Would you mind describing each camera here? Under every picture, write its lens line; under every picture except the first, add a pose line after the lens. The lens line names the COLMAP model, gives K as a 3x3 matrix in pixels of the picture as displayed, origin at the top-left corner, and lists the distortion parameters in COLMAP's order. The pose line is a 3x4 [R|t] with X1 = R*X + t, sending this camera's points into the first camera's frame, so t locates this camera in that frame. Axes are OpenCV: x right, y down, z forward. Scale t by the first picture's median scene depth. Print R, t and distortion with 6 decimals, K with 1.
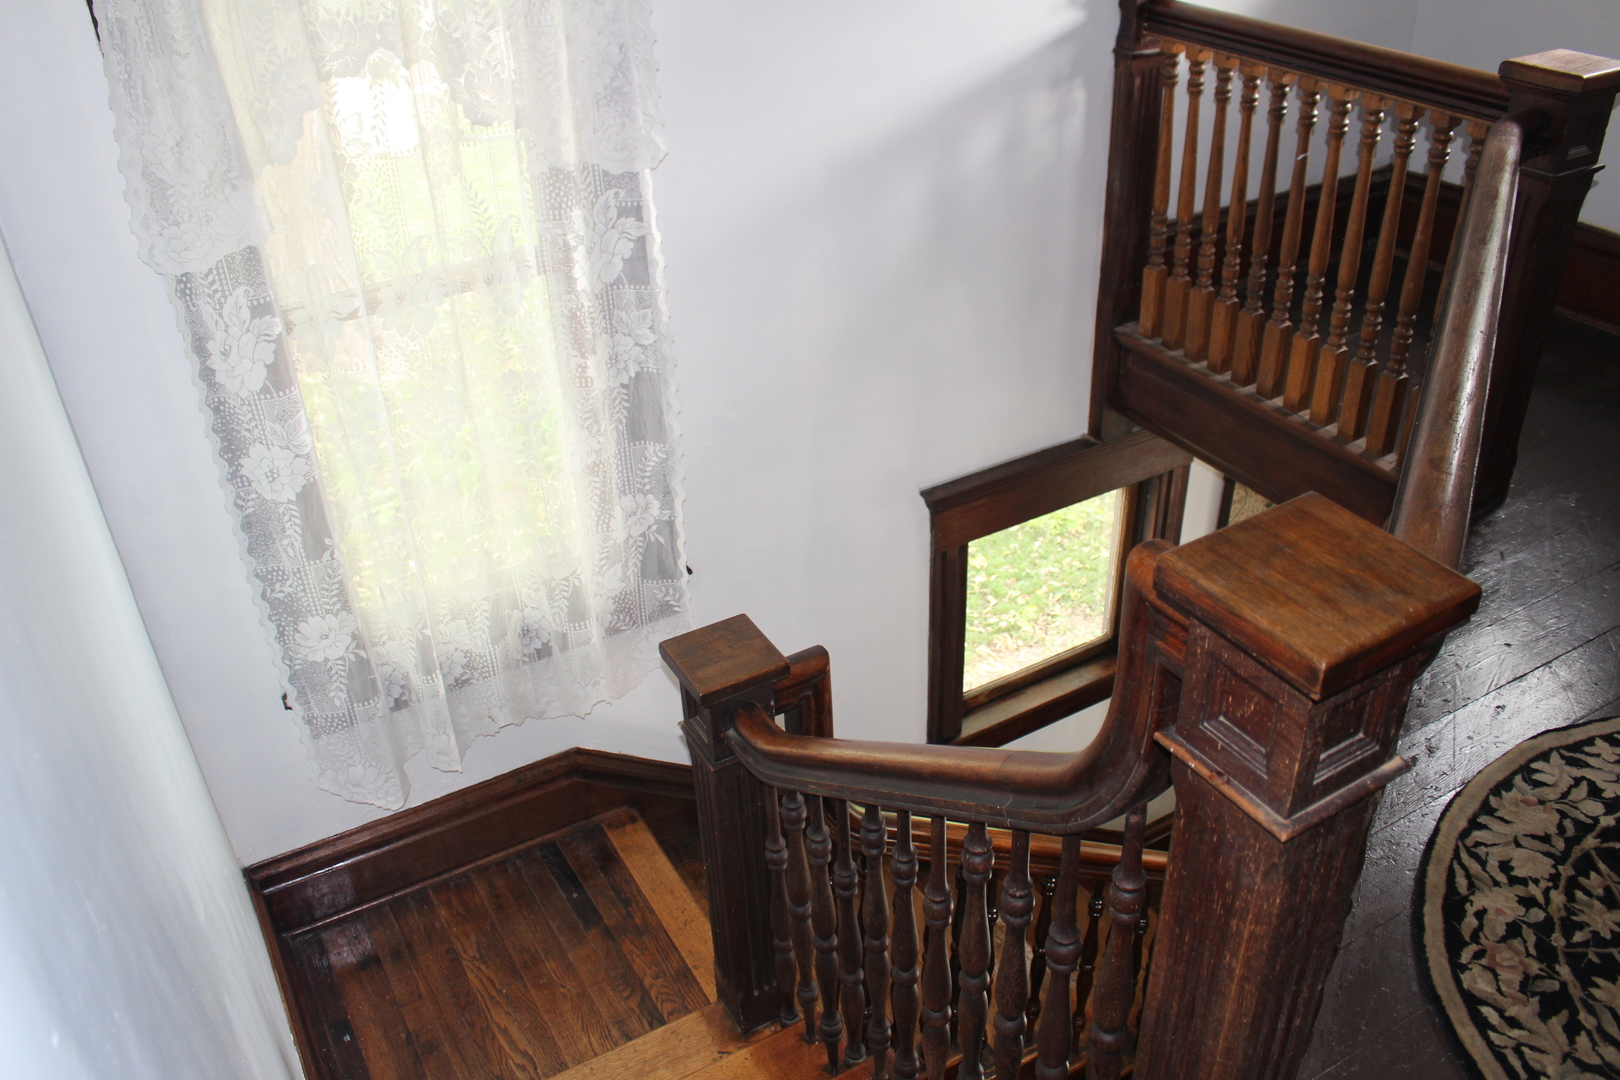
lens RADIAL K [[1331.6, 0, 810.0], [0, 1331.6, 540.0], [0, 0, 1]] dist [-0.211859, 0.196236]
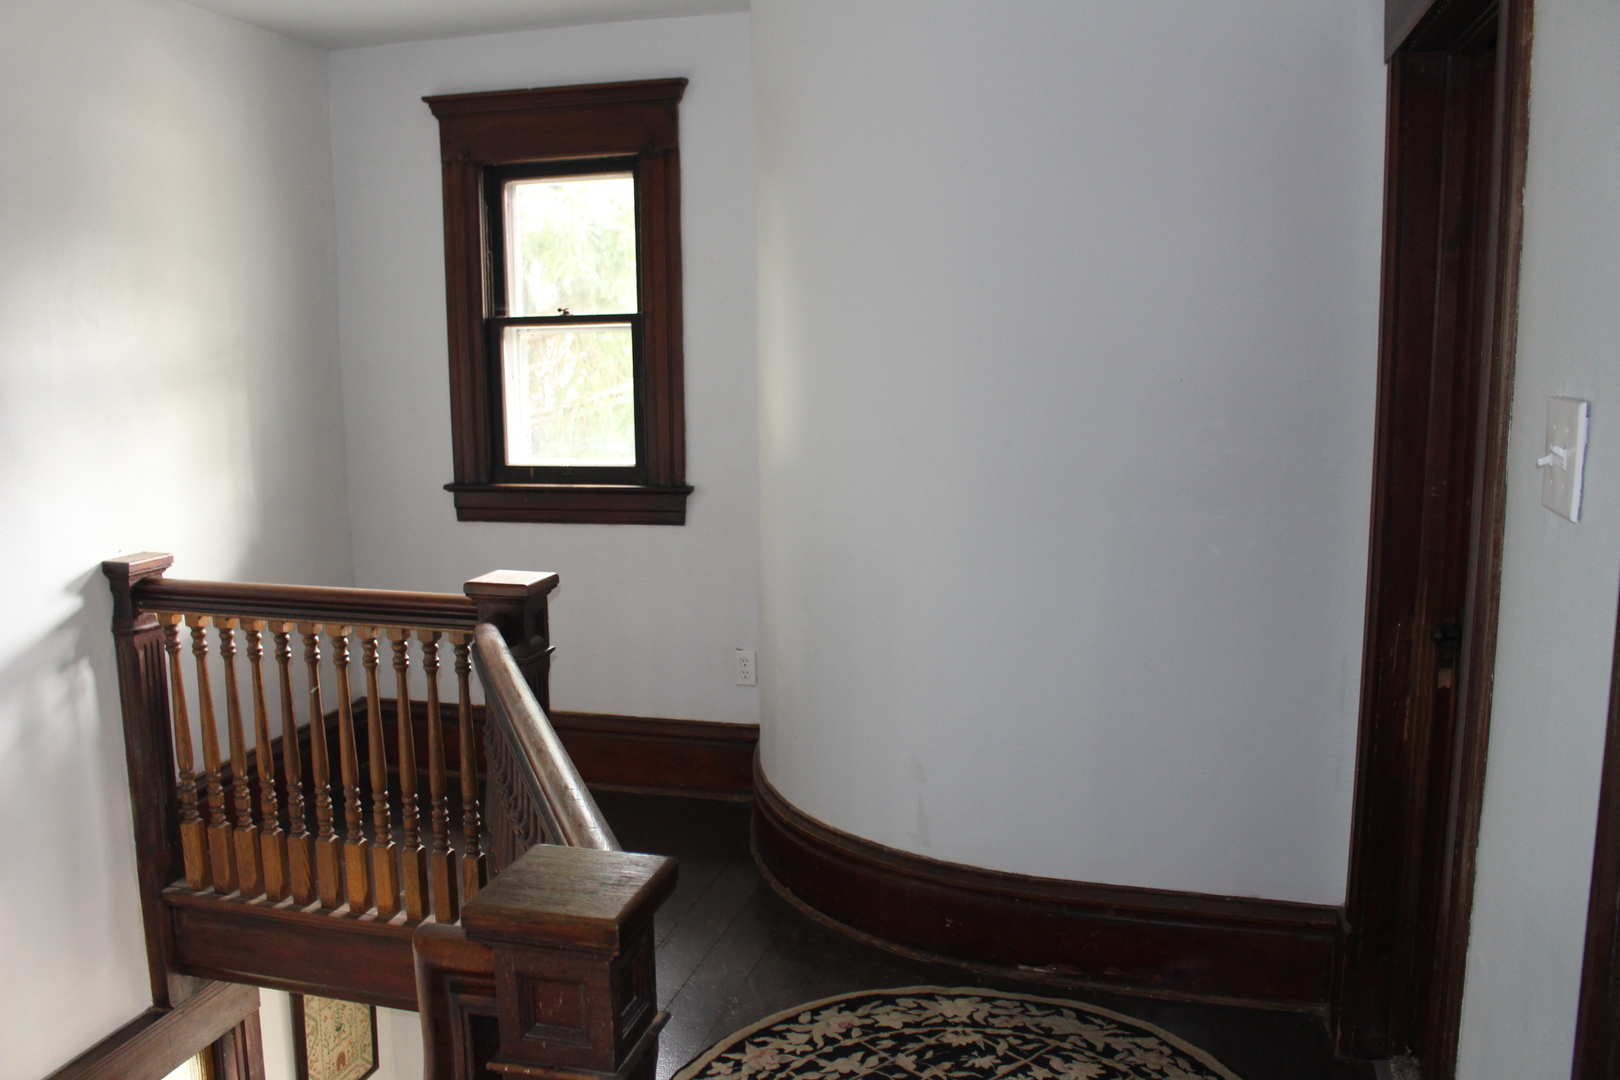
lens RADIAL K [[1331.6, 0, 810.0], [0, 1331.6, 540.0], [0, 0, 1]] dist [-0.211859, 0.196236]
pose [[0.680164, -0.065024, 0.730170, -0.138387], [0.374571, 0.887038, -0.269926, 0.055544], [-0.630137, 0.457095, 0.627688, -0.061830]]
